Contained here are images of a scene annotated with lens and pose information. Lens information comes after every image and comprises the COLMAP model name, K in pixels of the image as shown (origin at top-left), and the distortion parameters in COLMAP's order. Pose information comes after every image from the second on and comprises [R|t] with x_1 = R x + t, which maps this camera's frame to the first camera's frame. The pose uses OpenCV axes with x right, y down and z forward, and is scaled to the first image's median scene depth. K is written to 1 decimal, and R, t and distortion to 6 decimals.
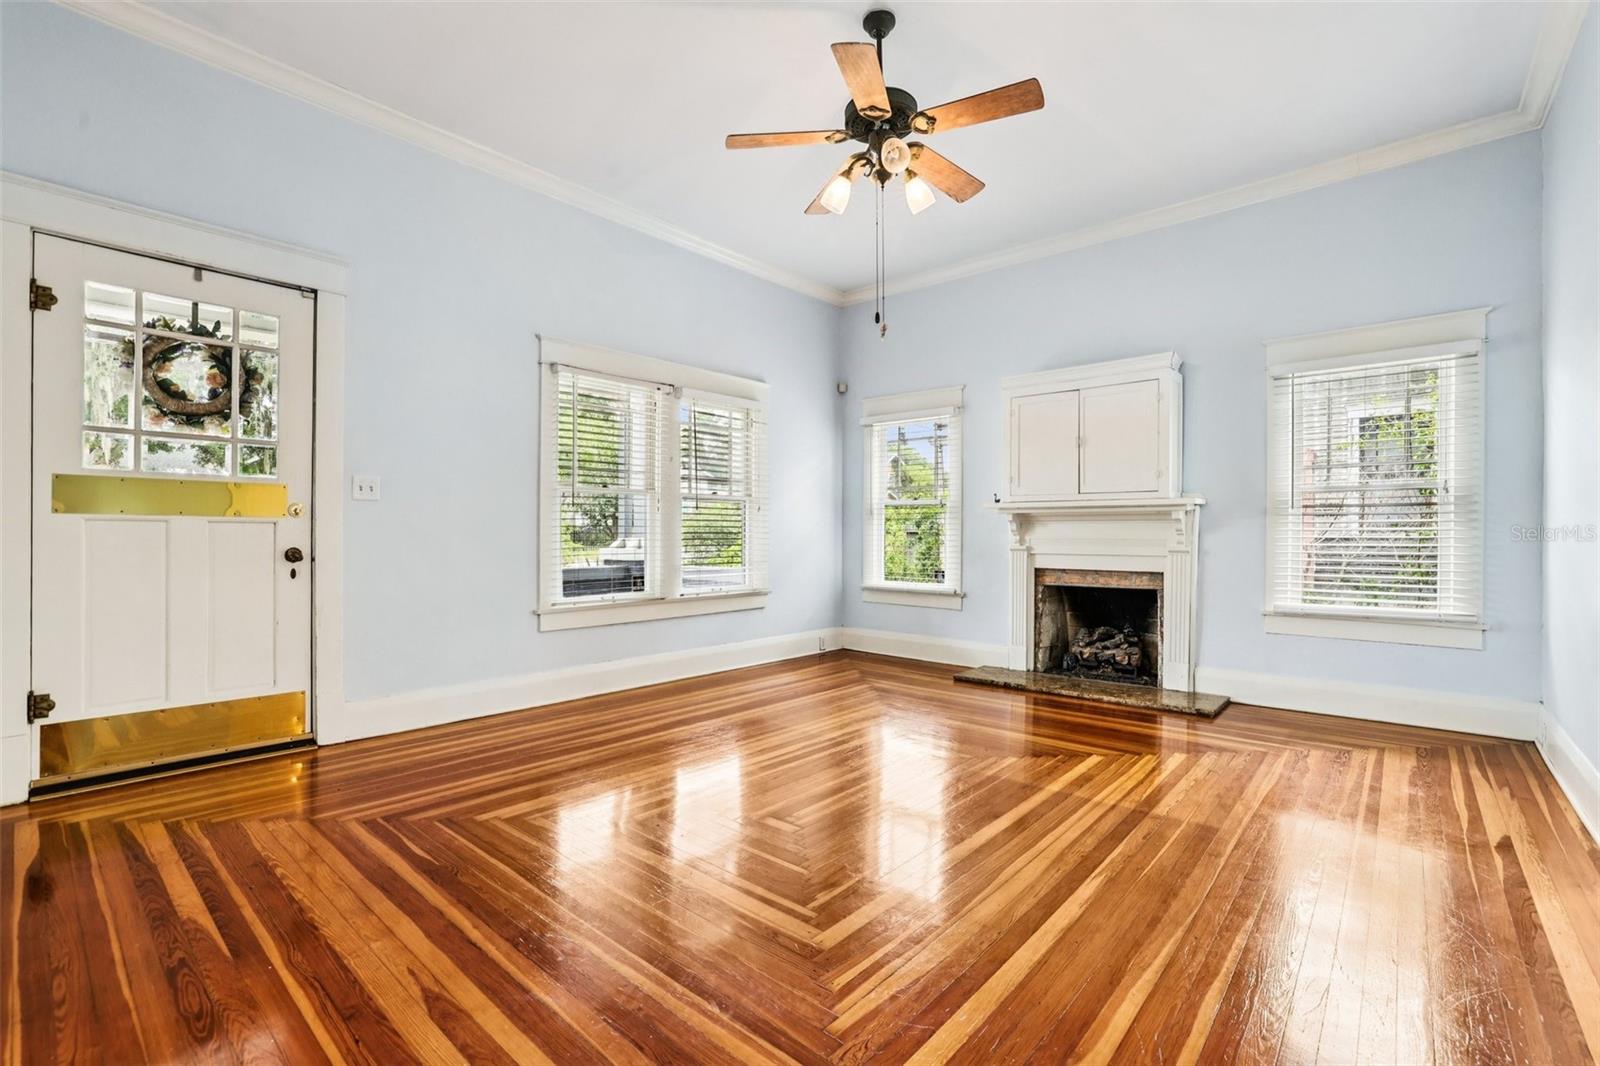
lens RADIAL K [[699.7, 0, 784.9], [0, 699.7, 533.5], [0, 0, 1]] dist [-0.029185, 0.000171]
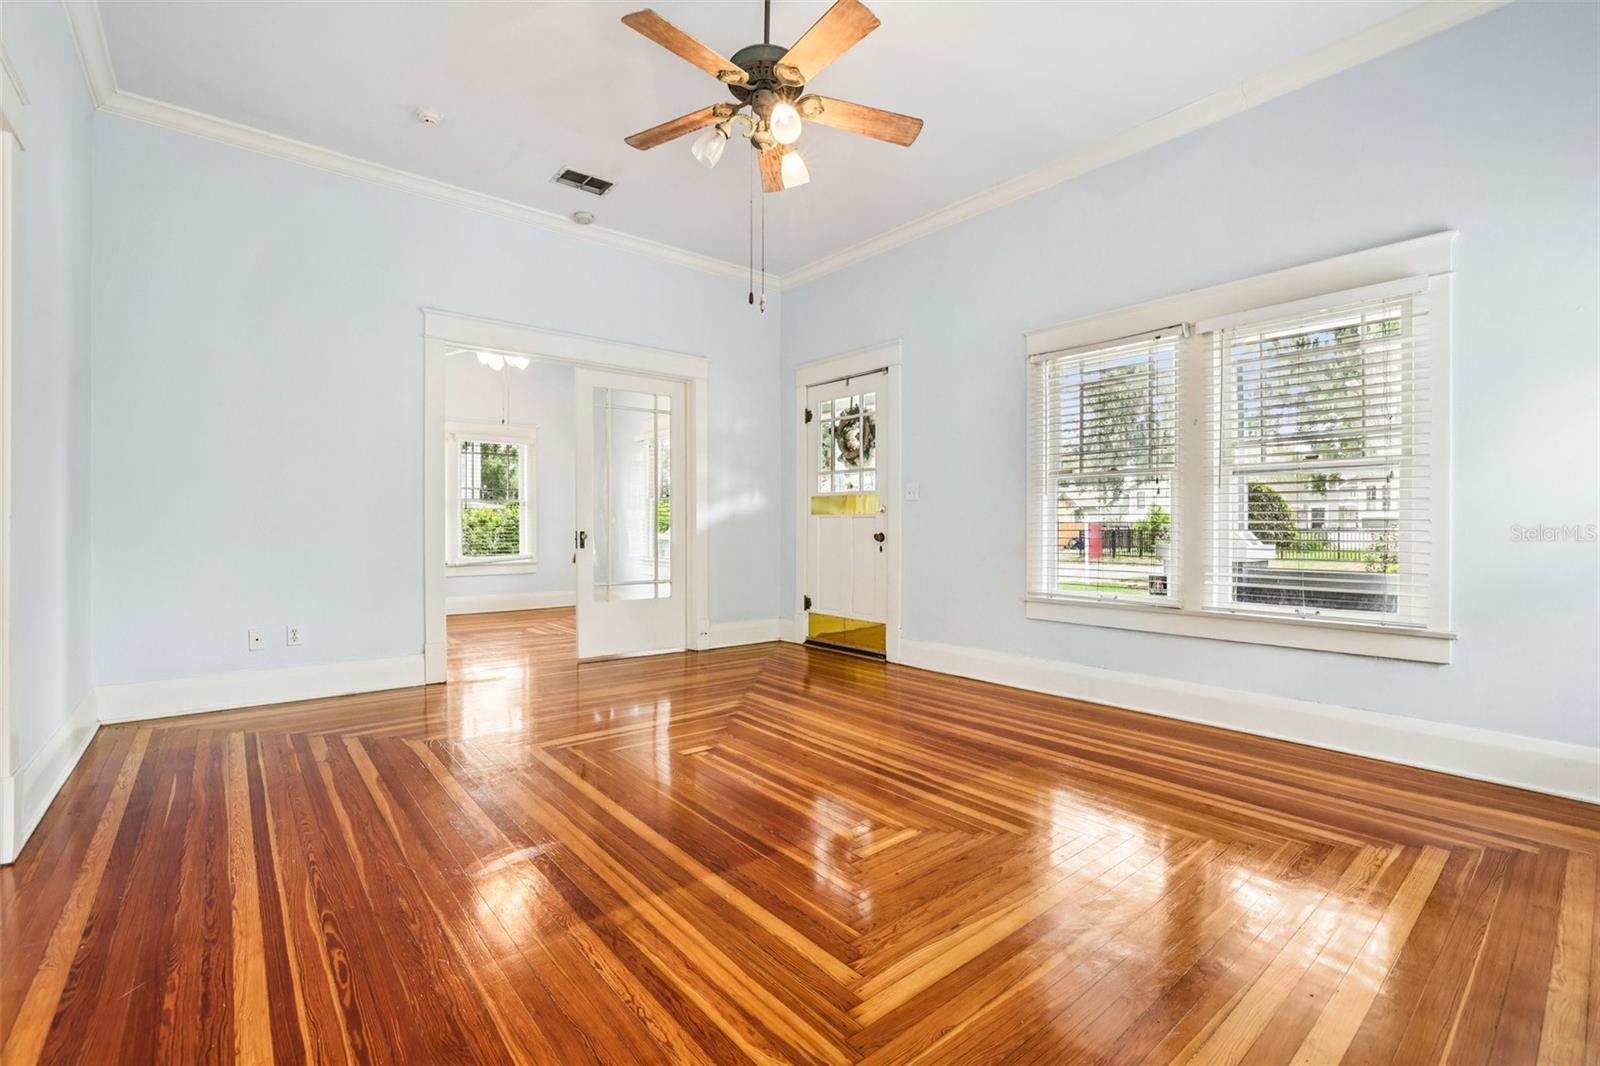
lens RADIAL K [[699.7, 0, 789.8], [0, 699.7, 527.0], [0, 0, 1]] dist [-0.029185, 0.000171]
pose [[-0.147986, -0.000759, -0.988989, 1.024261], [-0.000740, 1.000000, -0.000657, 0.009558], [0.988989, 0.000635, -0.147986, 1.132015]]
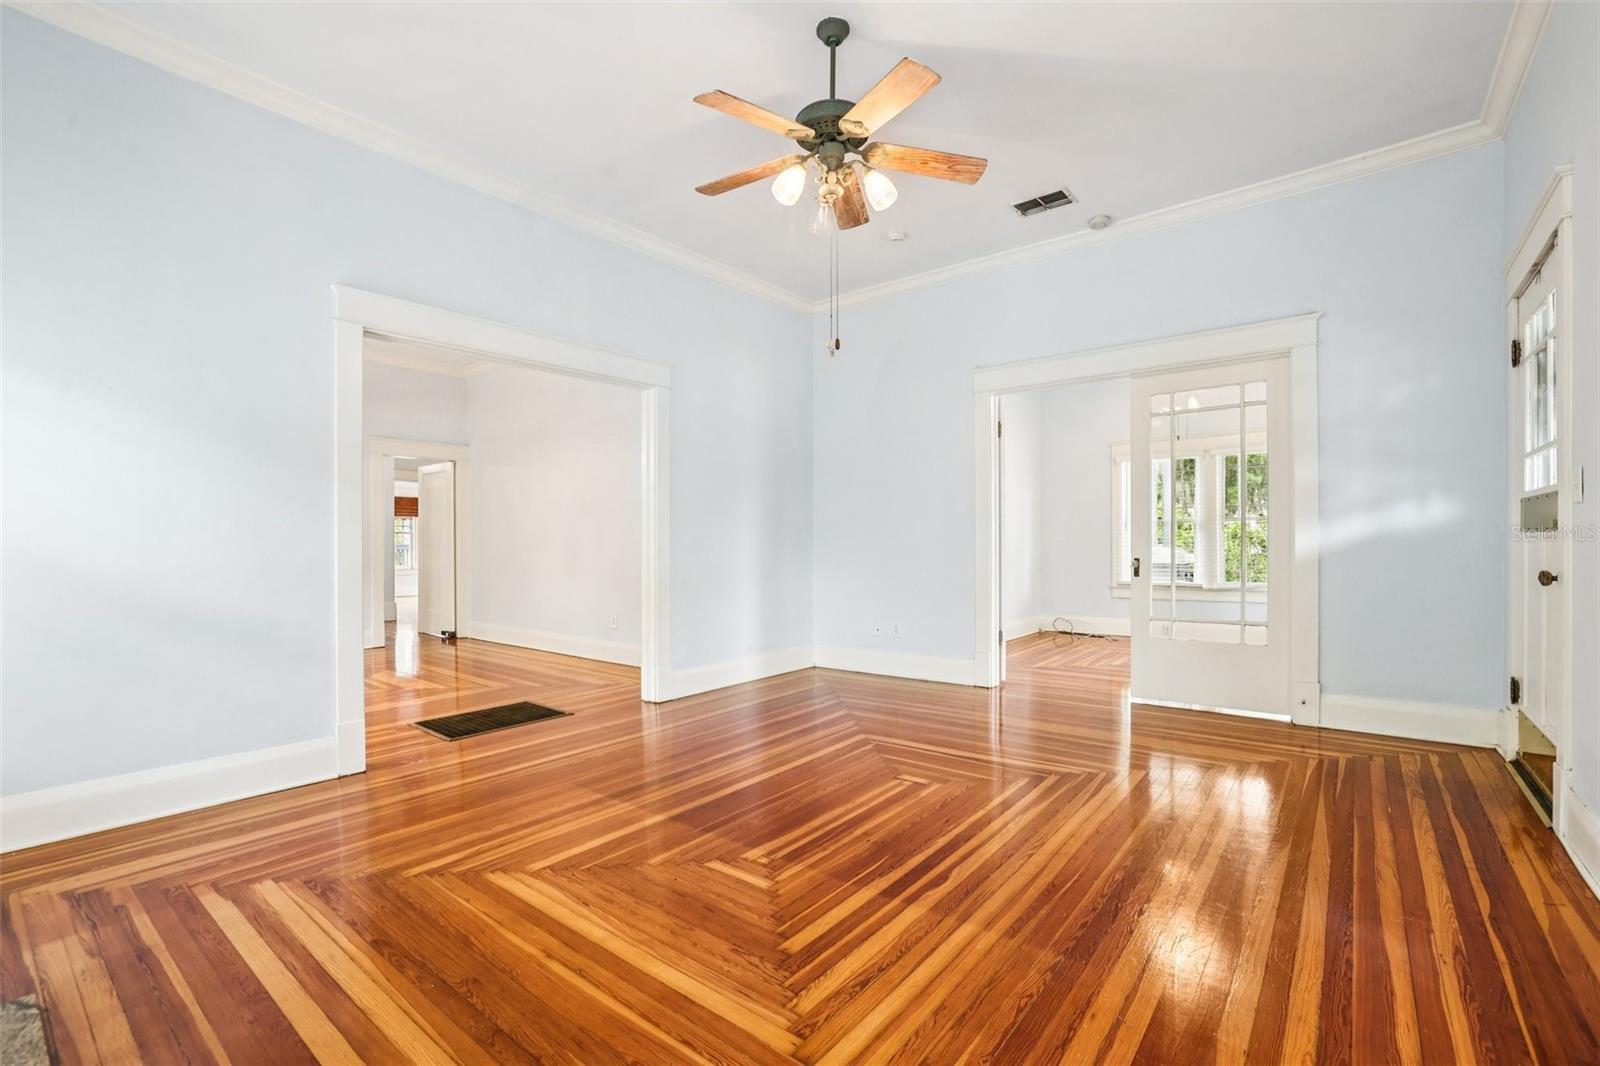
lens RADIAL K [[713.0, 0, 792.8], [0, 713.0, 545.2], [0, 0, 1]] dist [-0.025447, -0.000033]
pose [[-0.998414, 0.007471, -0.055804, 0.239648], [0.007368, 0.999971, 0.002060, -0.018097], [0.055818, 0.001646, -0.998440, 1.925925]]
